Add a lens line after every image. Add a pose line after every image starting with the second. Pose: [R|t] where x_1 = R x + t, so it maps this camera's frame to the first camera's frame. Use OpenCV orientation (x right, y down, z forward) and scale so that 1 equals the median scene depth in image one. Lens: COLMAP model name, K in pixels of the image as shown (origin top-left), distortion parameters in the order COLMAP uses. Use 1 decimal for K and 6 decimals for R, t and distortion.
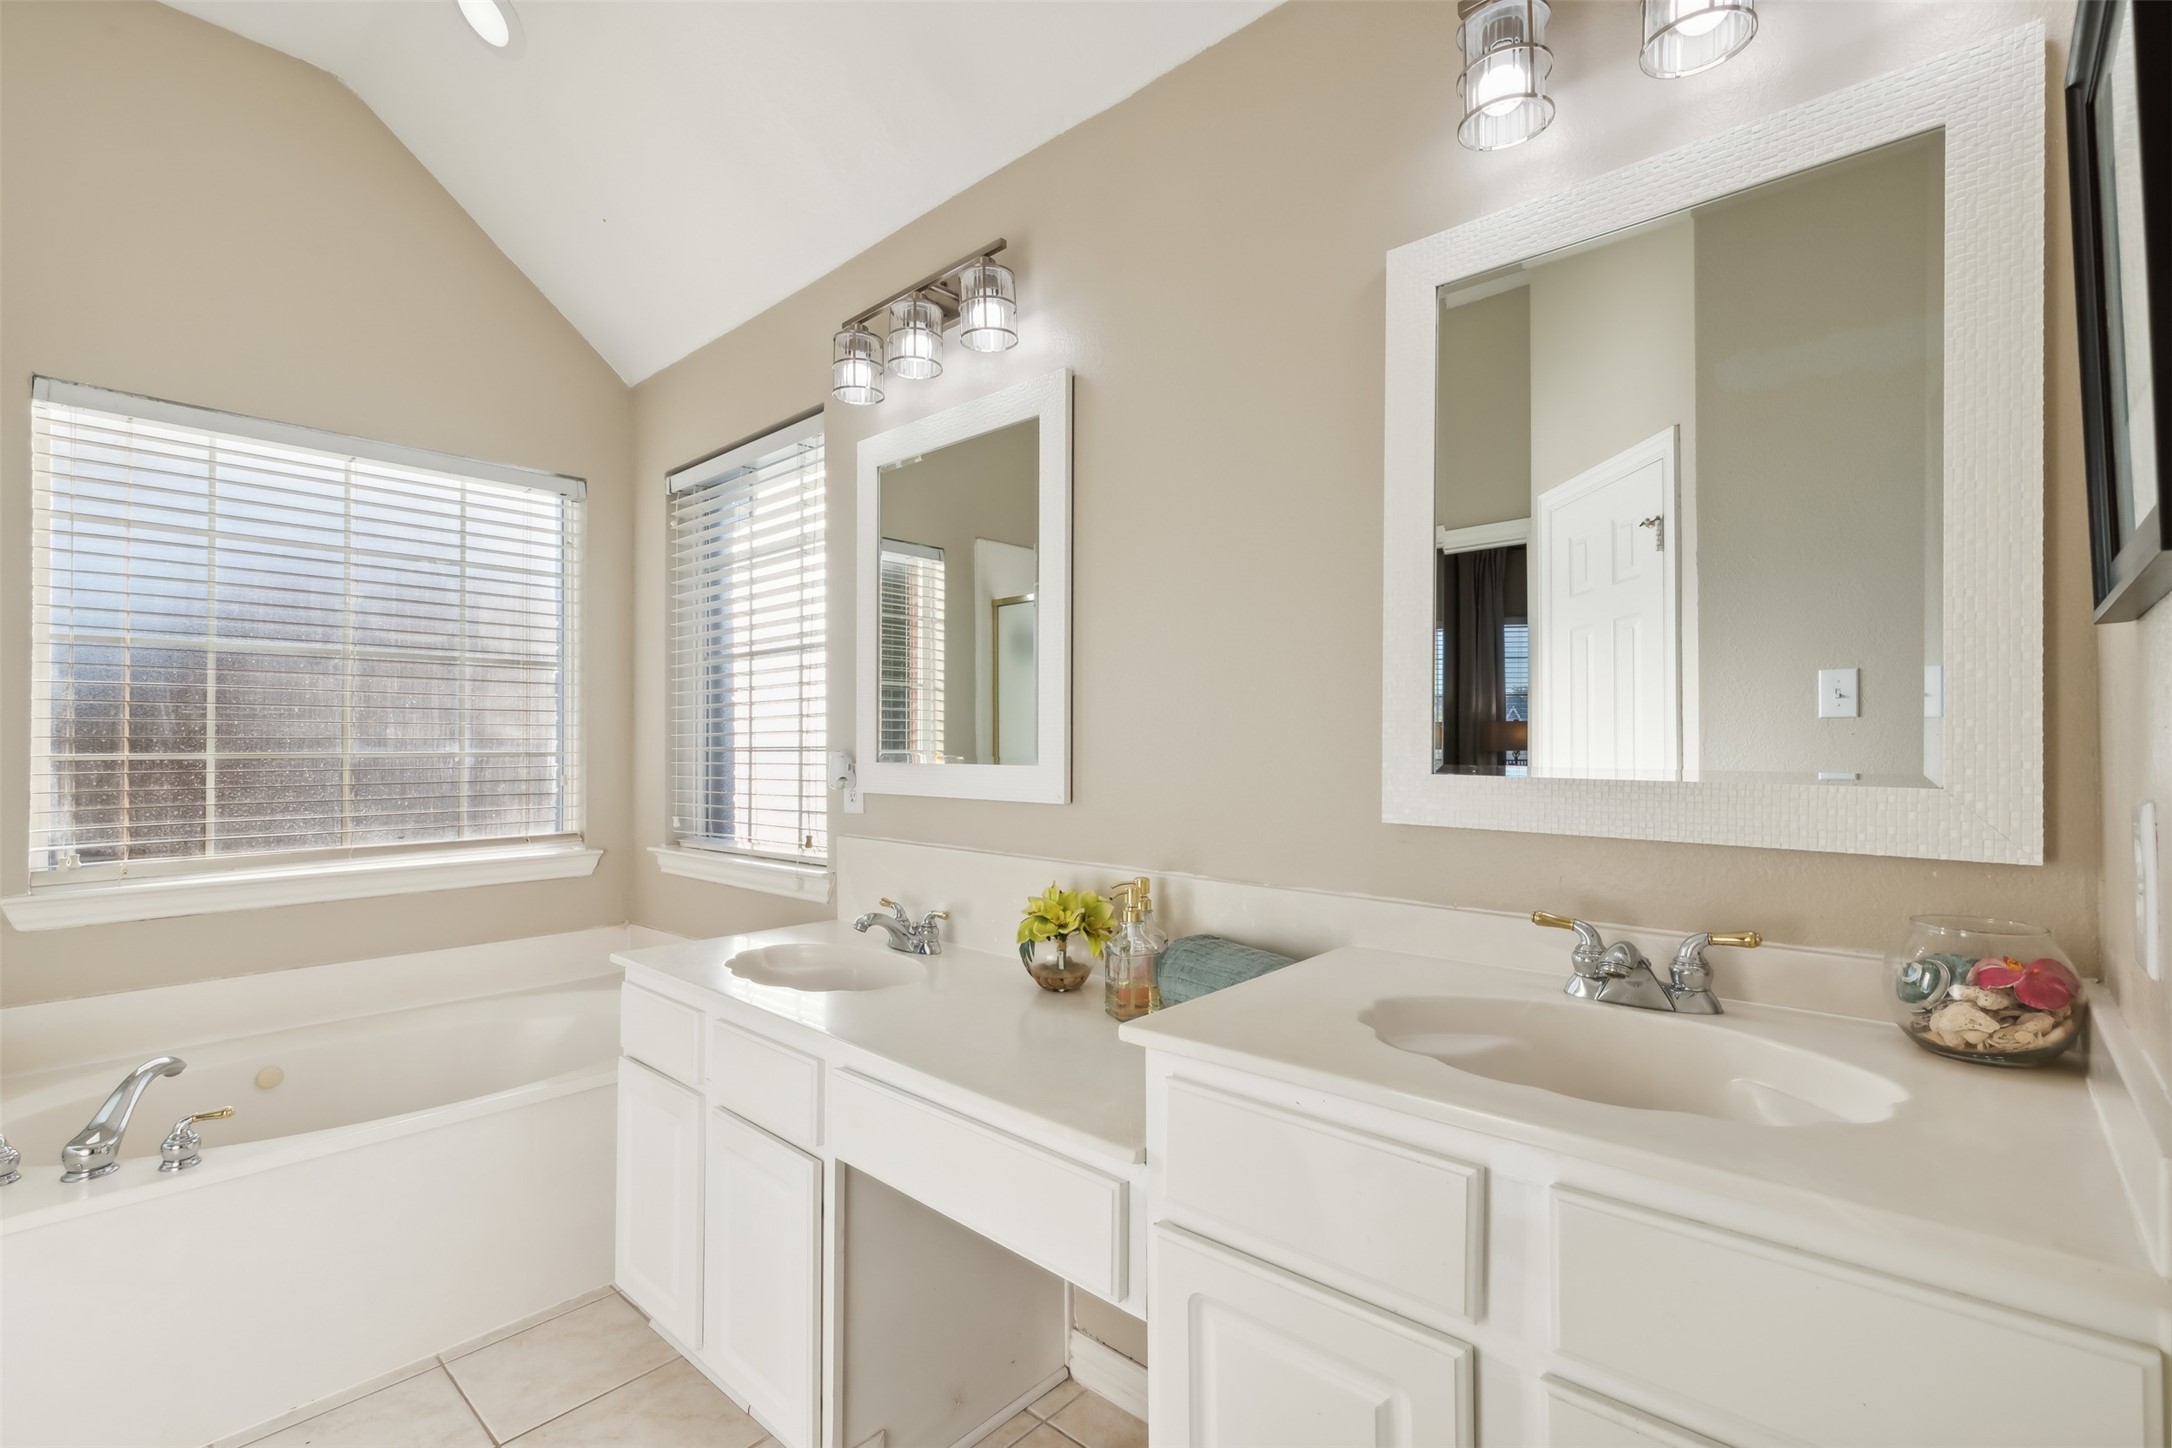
lens RADIAL K [[1054.2, 0, 1082.1], [0, 1054.2, 745.3], [0, 0, 1]] dist [0.000769, 0.000087]
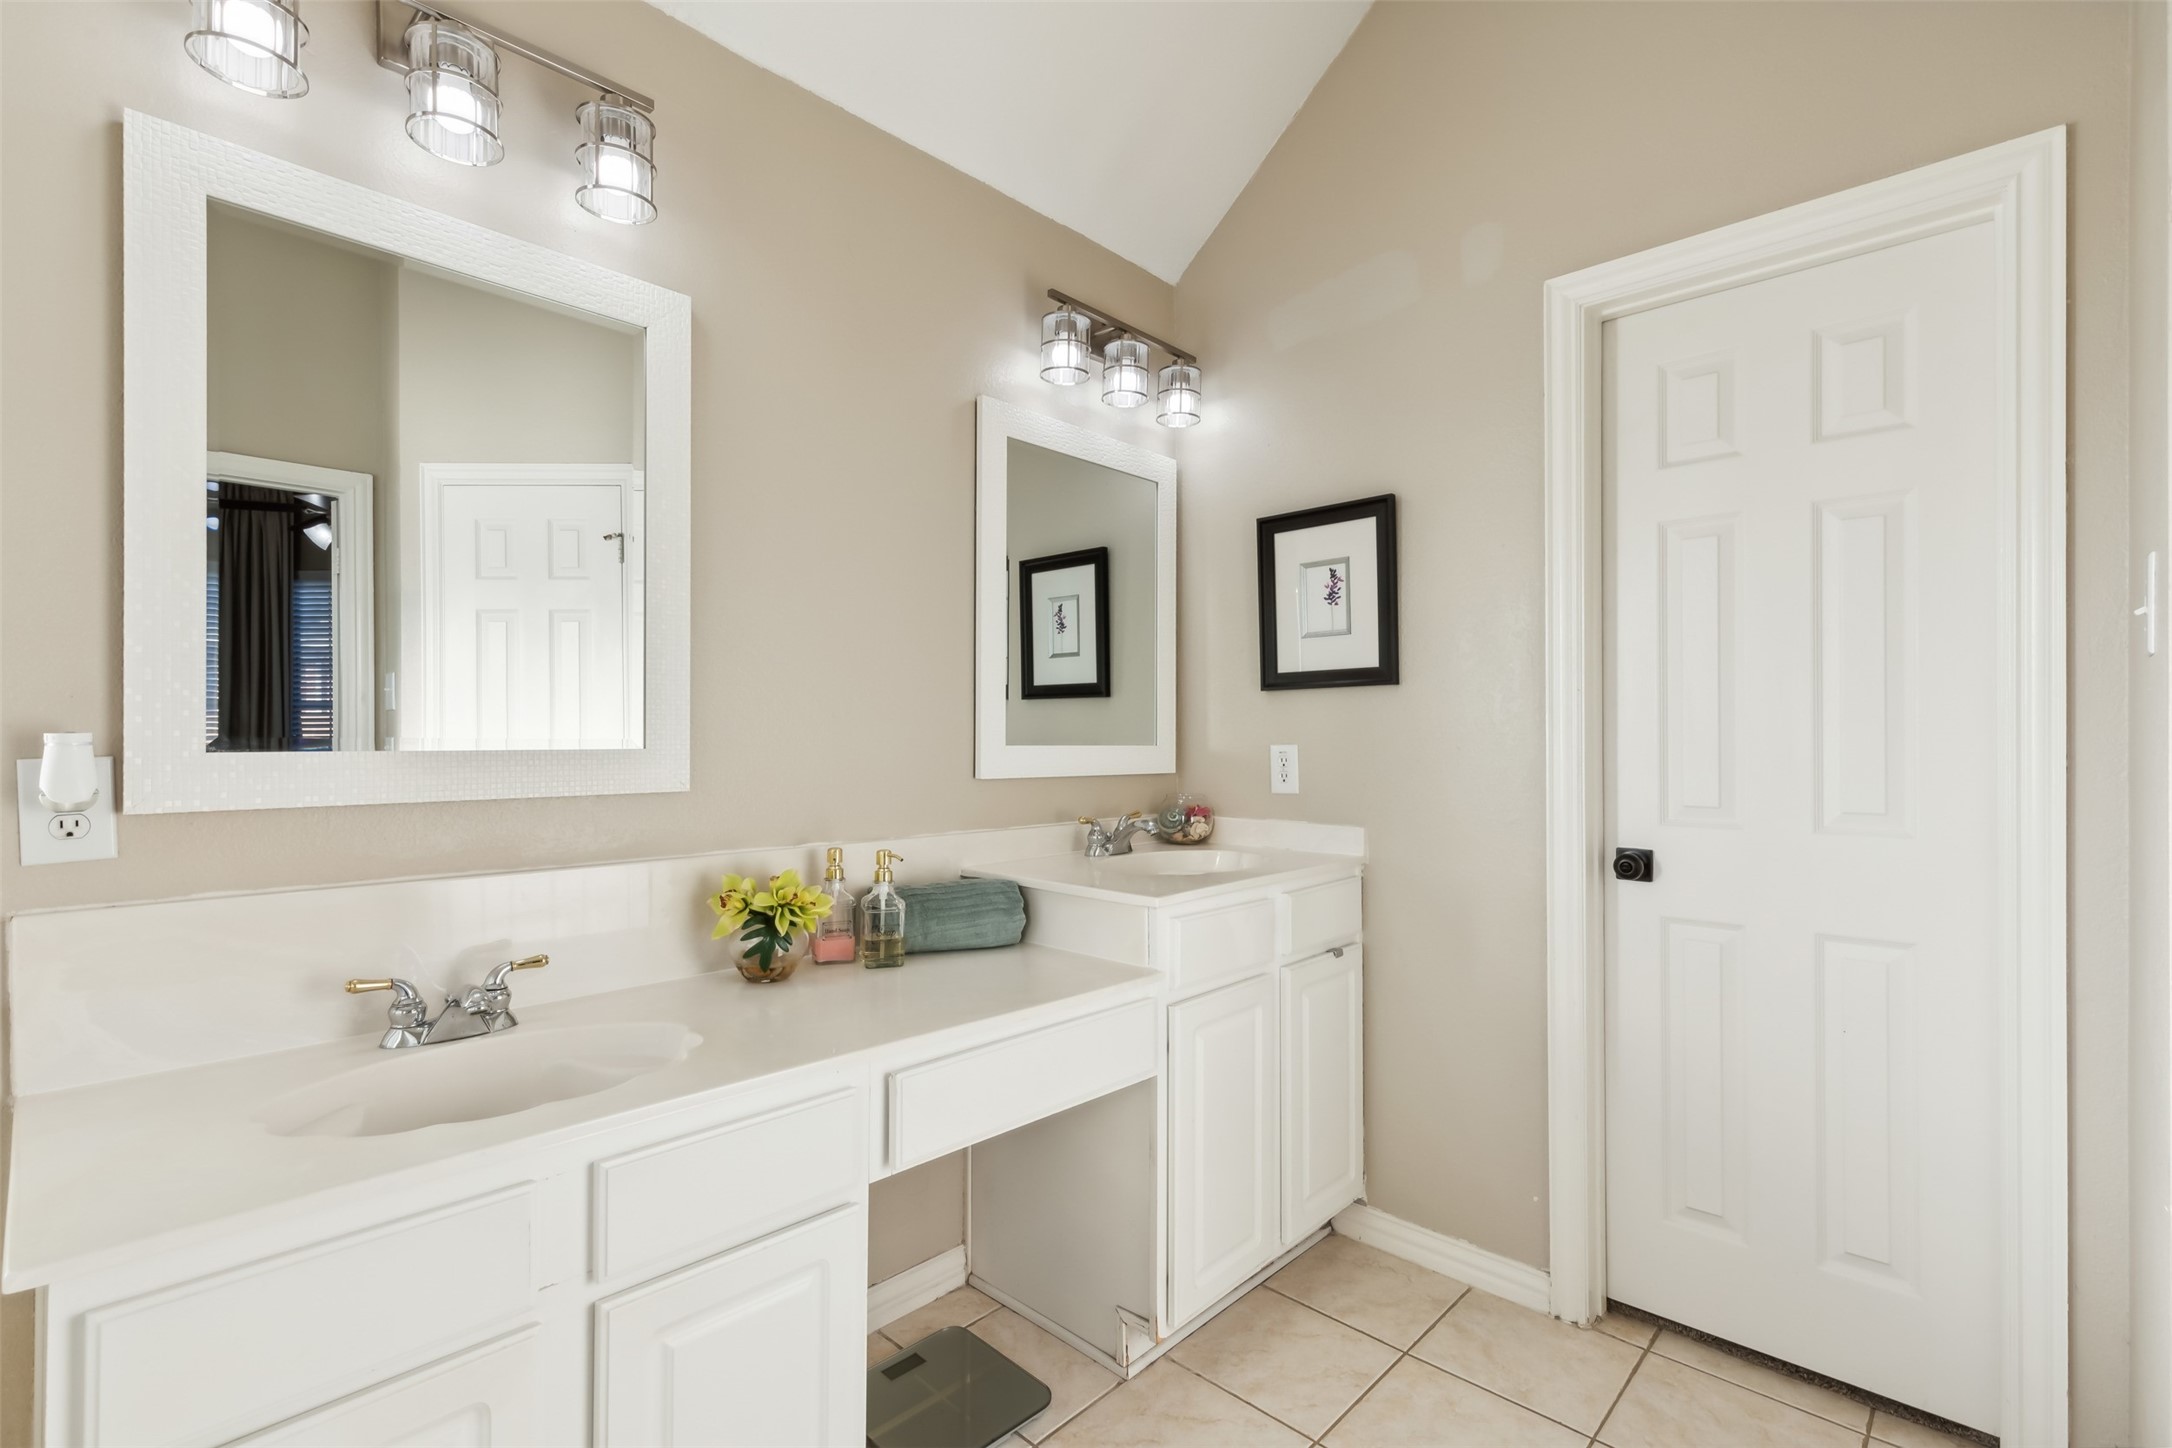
lens RADIAL K [[977.2, 0, 1082.6], [0, 977.2, 719.2], [0, 0, 1]] dist [0.001446, 0.000103]
pose [[0.064901, -0.003047, 0.997887, -0.386871], [-0.003516, 0.999988, 0.003282, -0.002378], [-0.997886, -0.003722, 0.064889, 0.304165]]
